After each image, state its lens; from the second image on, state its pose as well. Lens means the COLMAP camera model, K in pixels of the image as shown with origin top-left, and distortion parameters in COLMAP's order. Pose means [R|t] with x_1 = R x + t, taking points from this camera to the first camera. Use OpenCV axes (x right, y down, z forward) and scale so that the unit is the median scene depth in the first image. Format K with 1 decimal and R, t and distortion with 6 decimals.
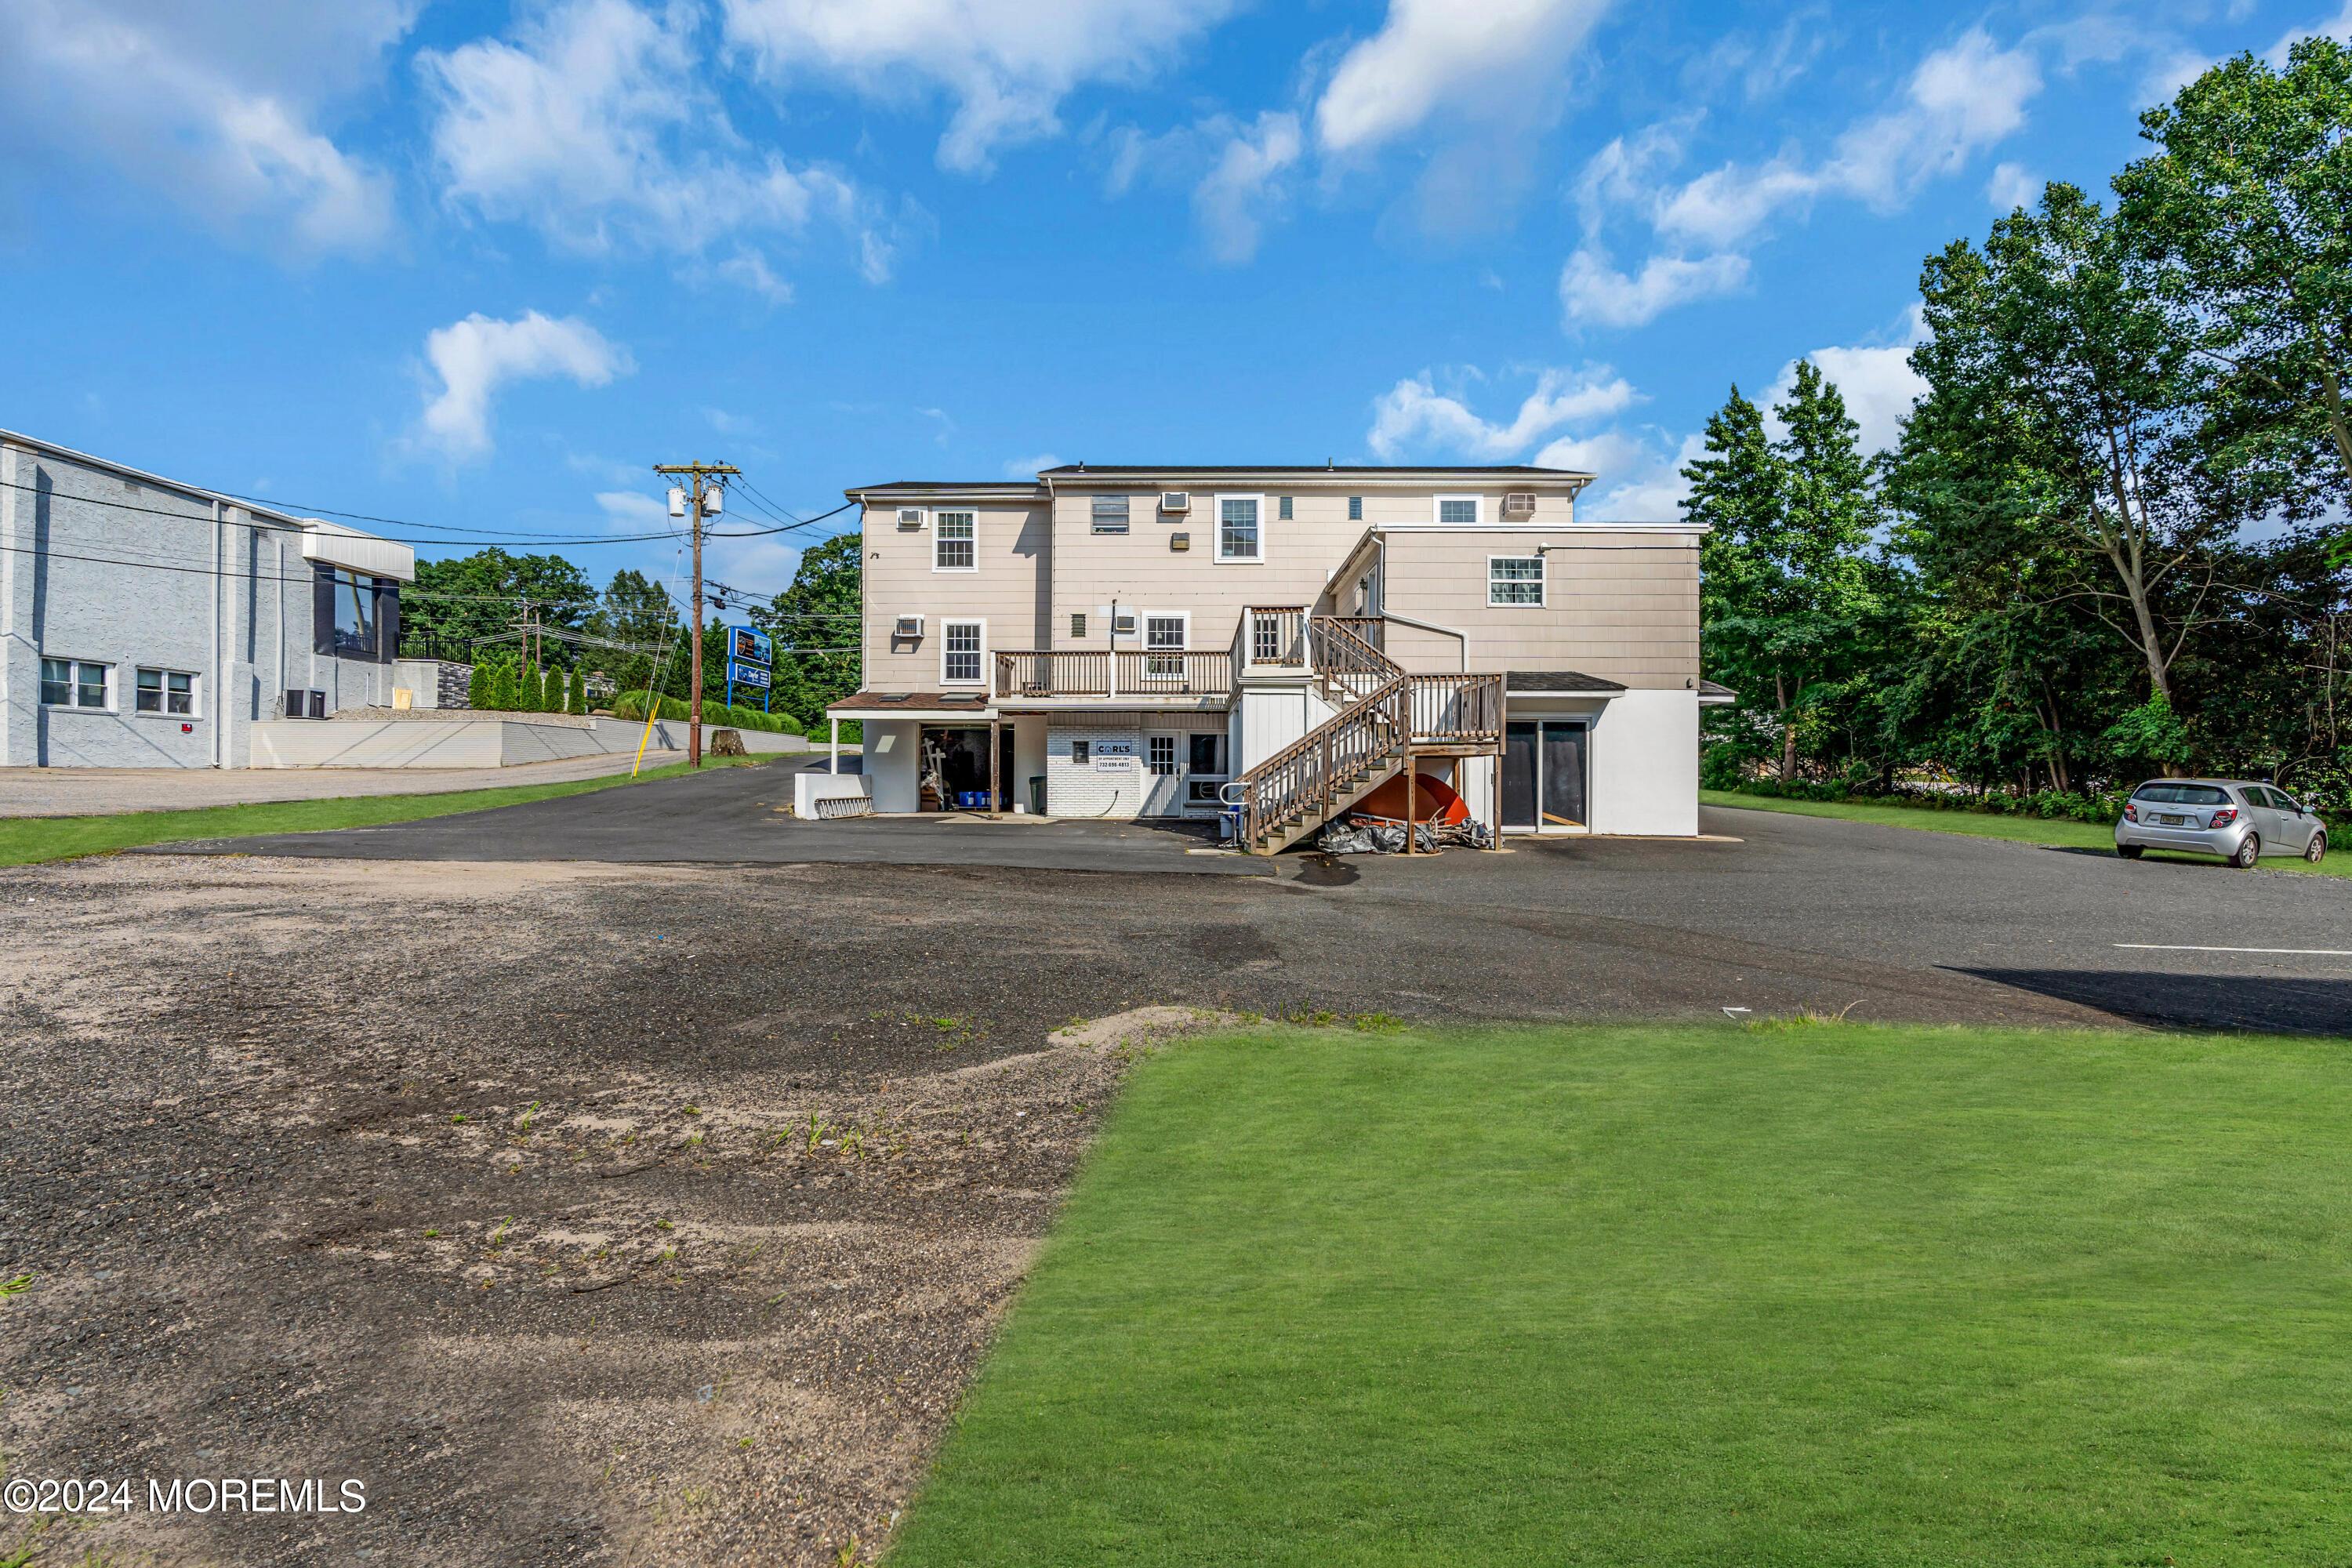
lens RADIAL K [[1077.2, 0, 1172.9], [0, 1077.2, 783.2], [0, 0, 1]] dist [0.001476, 0.001073]
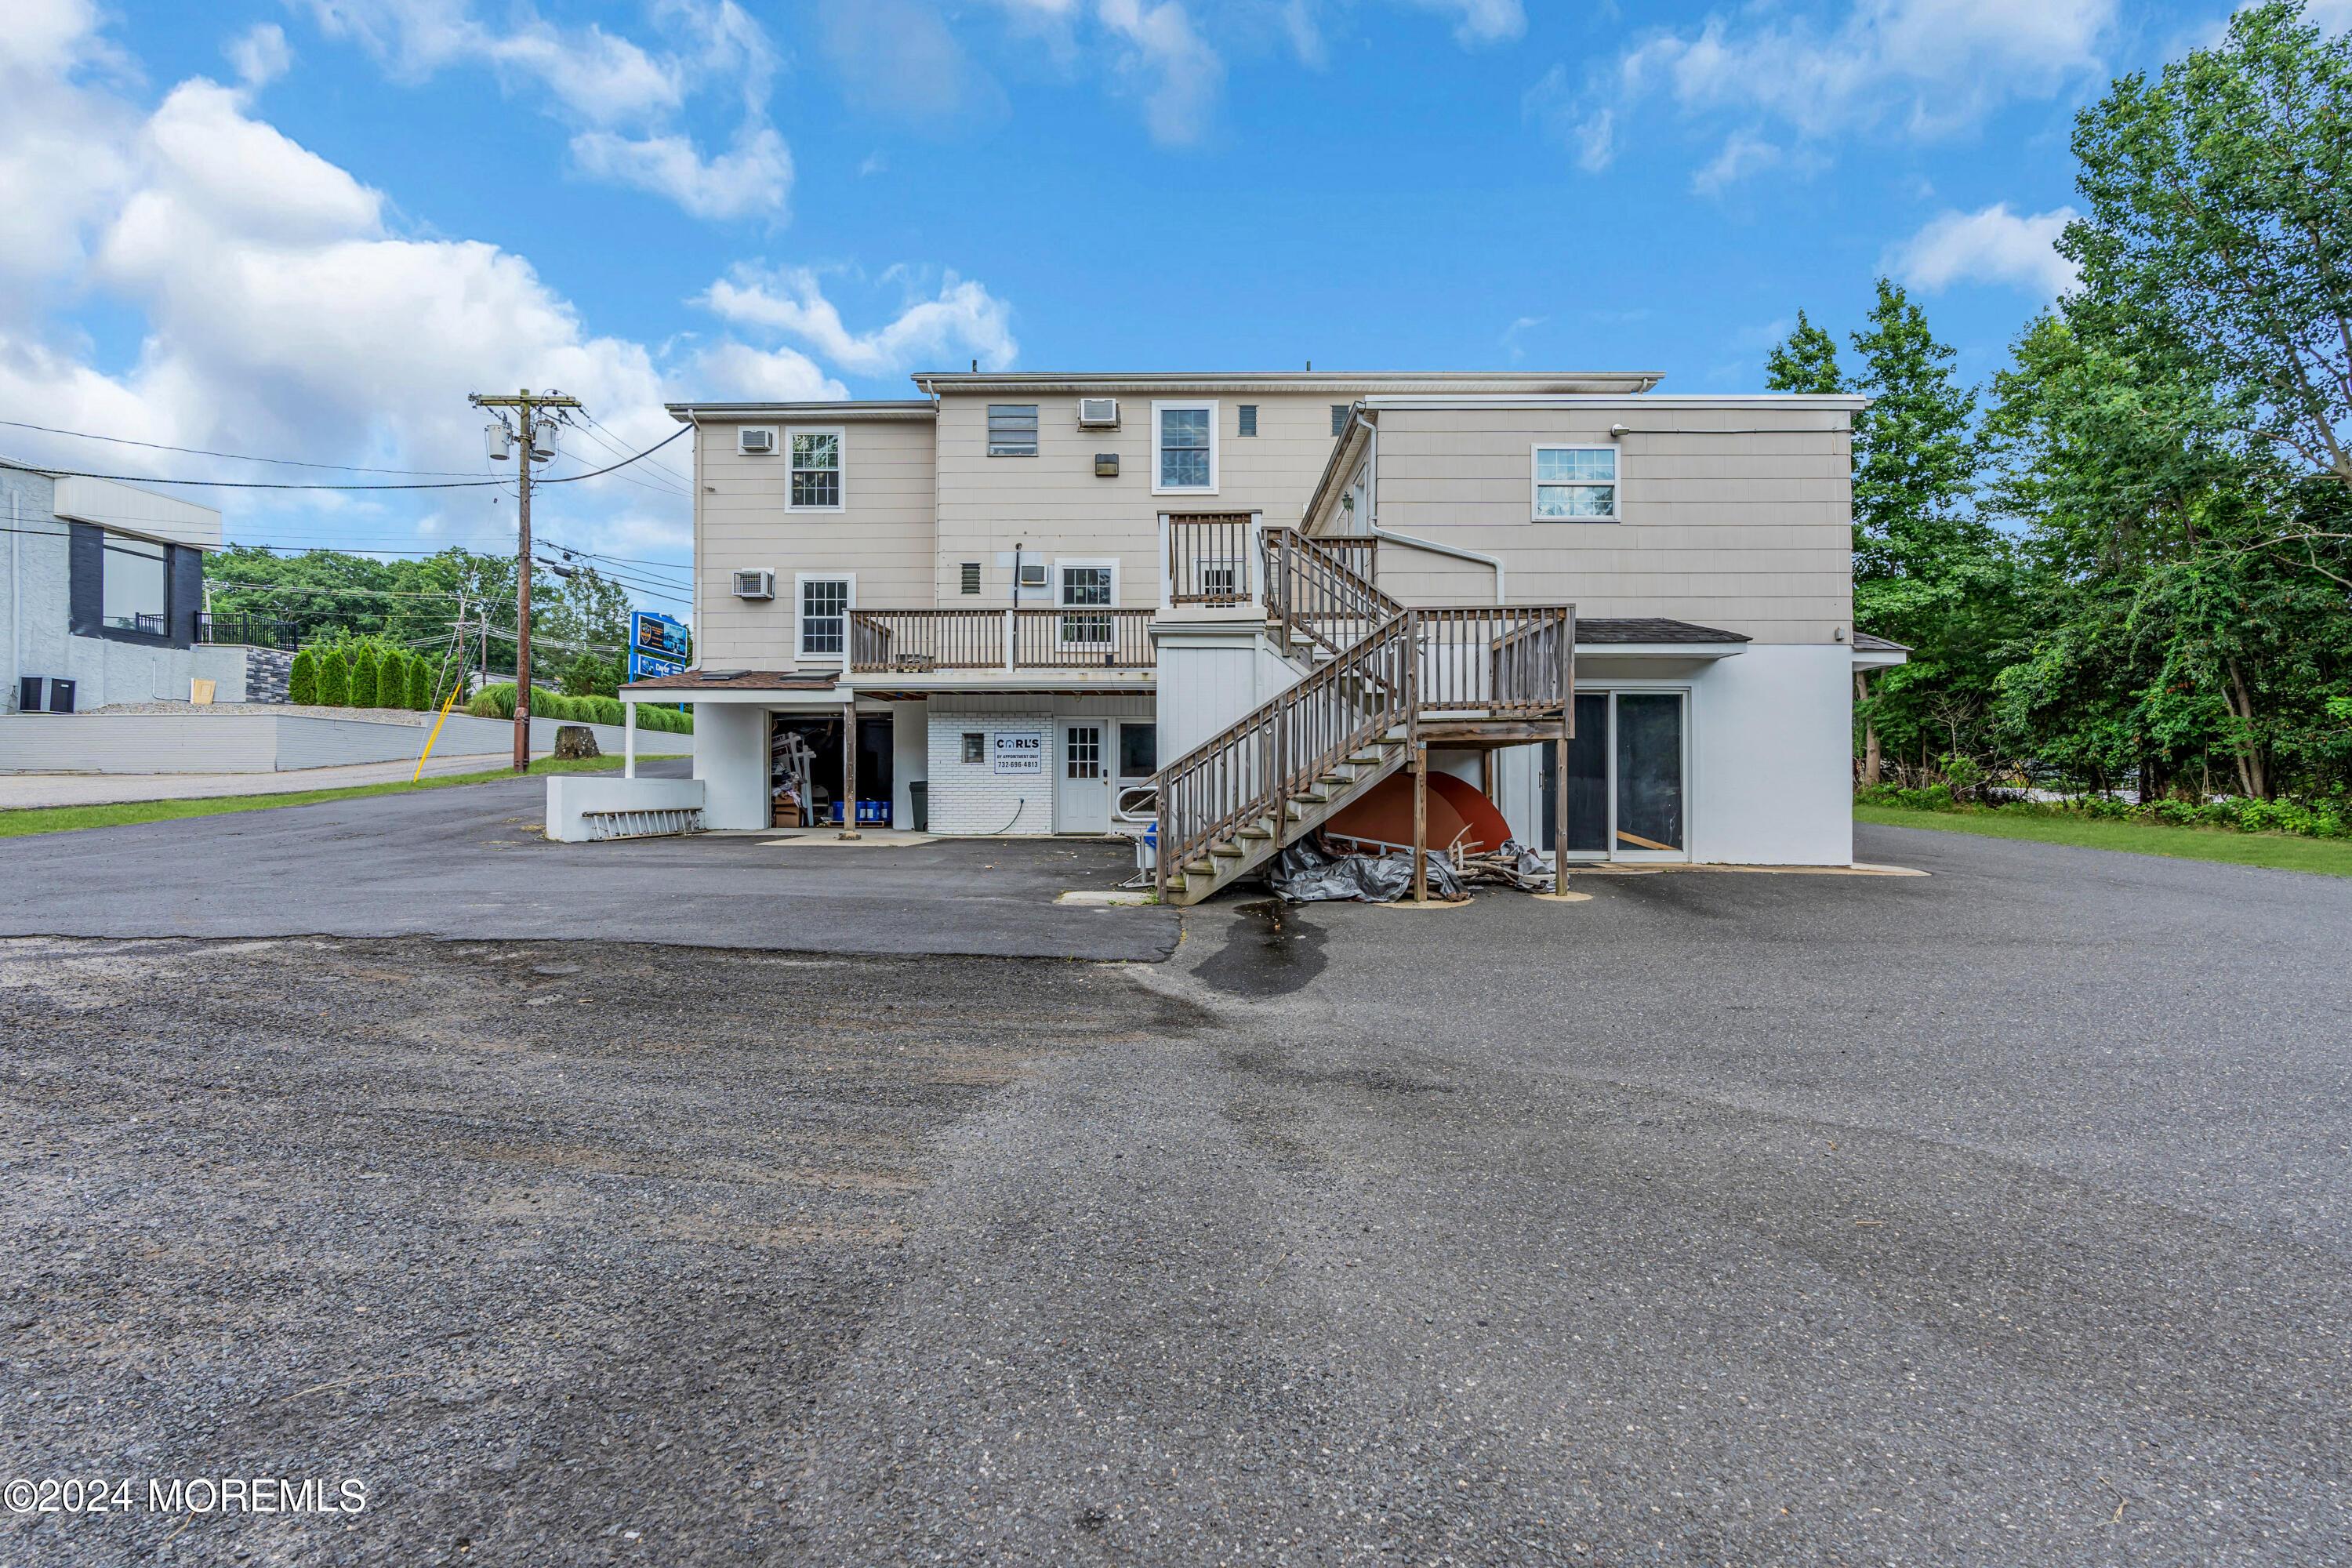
lens RADIAL K [[1077.2, 0, 1176.3], [0, 1077.2, 788.6], [0, 0, 1]] dist [0.001476, 0.001073]
pose [[0.999994, -0.003157, 0.001514, 0.053320], [0.003160, 0.999993, -0.001802, 0.001202], [-0.001508, 0.001807, 0.999997, 0.252441]]
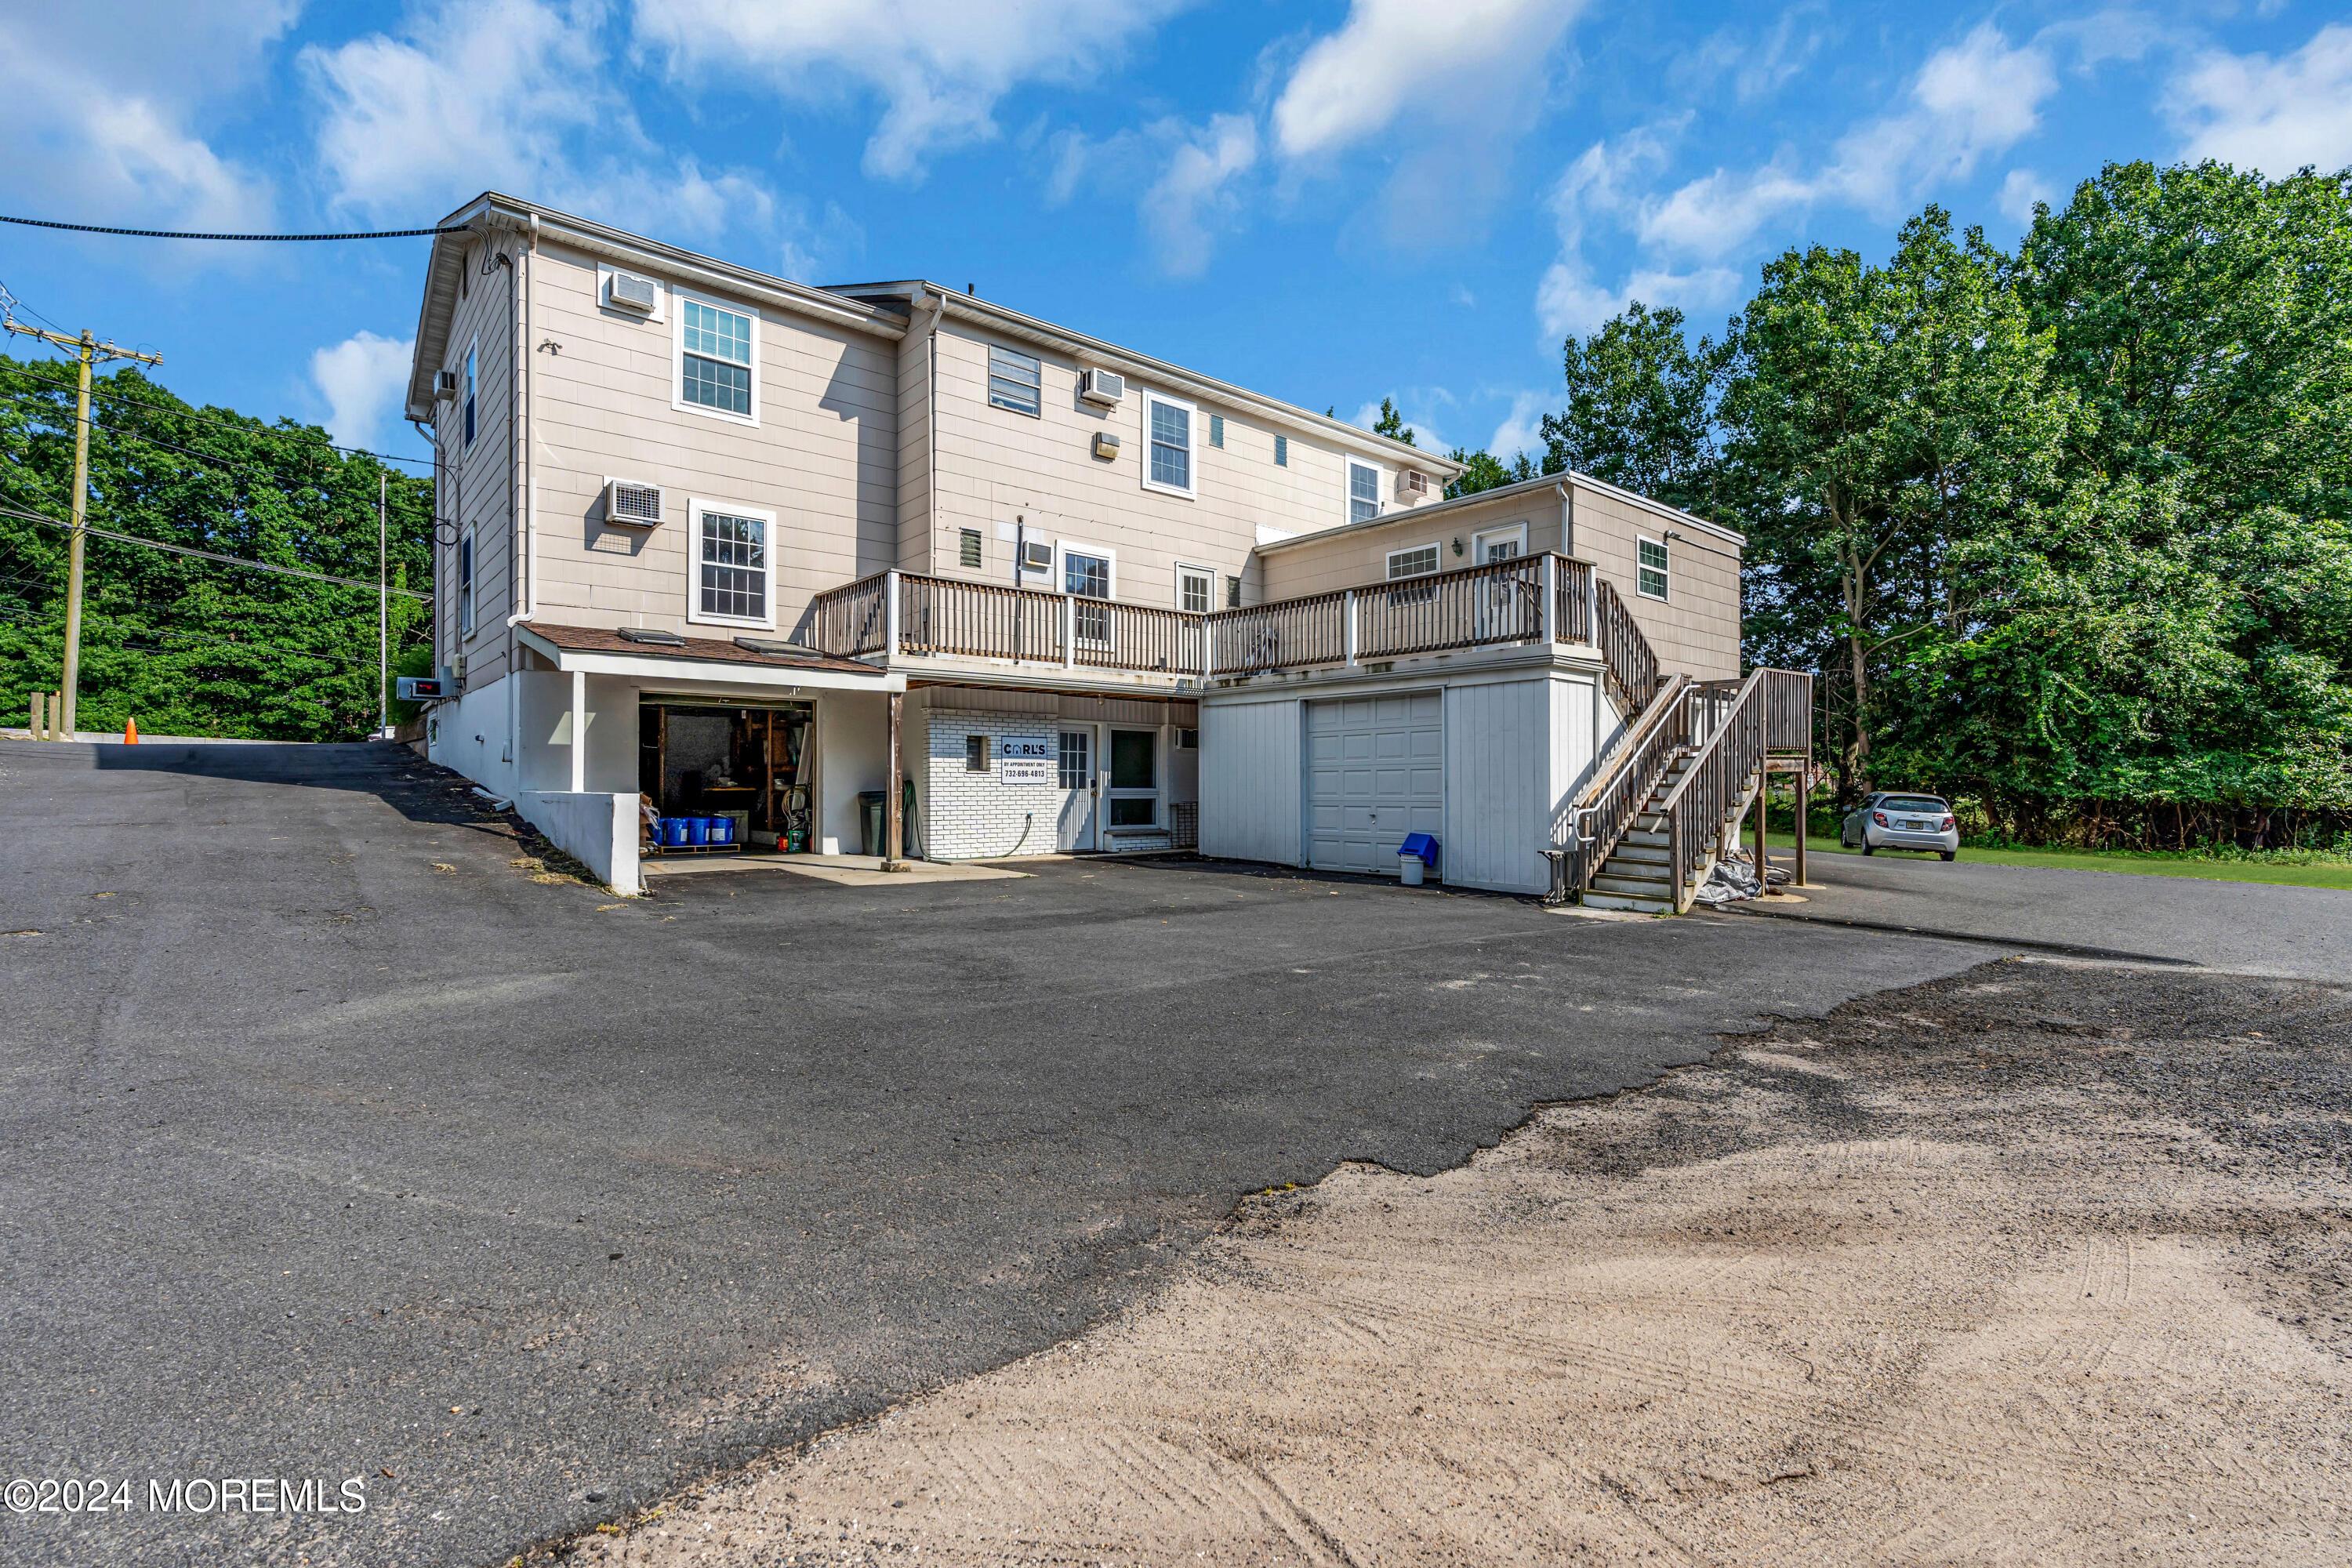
lens RADIAL K [[1077.2, 0, 1175.4], [0, 1077.2, 763.3], [0, 0, 1]] dist [0.001476, 0.001073]
pose [[0.743776, 0.011217, 0.668335, -0.411611], [-0.000203, 0.999863, -0.016555, -0.012556], [-0.668429, 0.012177, 0.743677, 0.462894]]
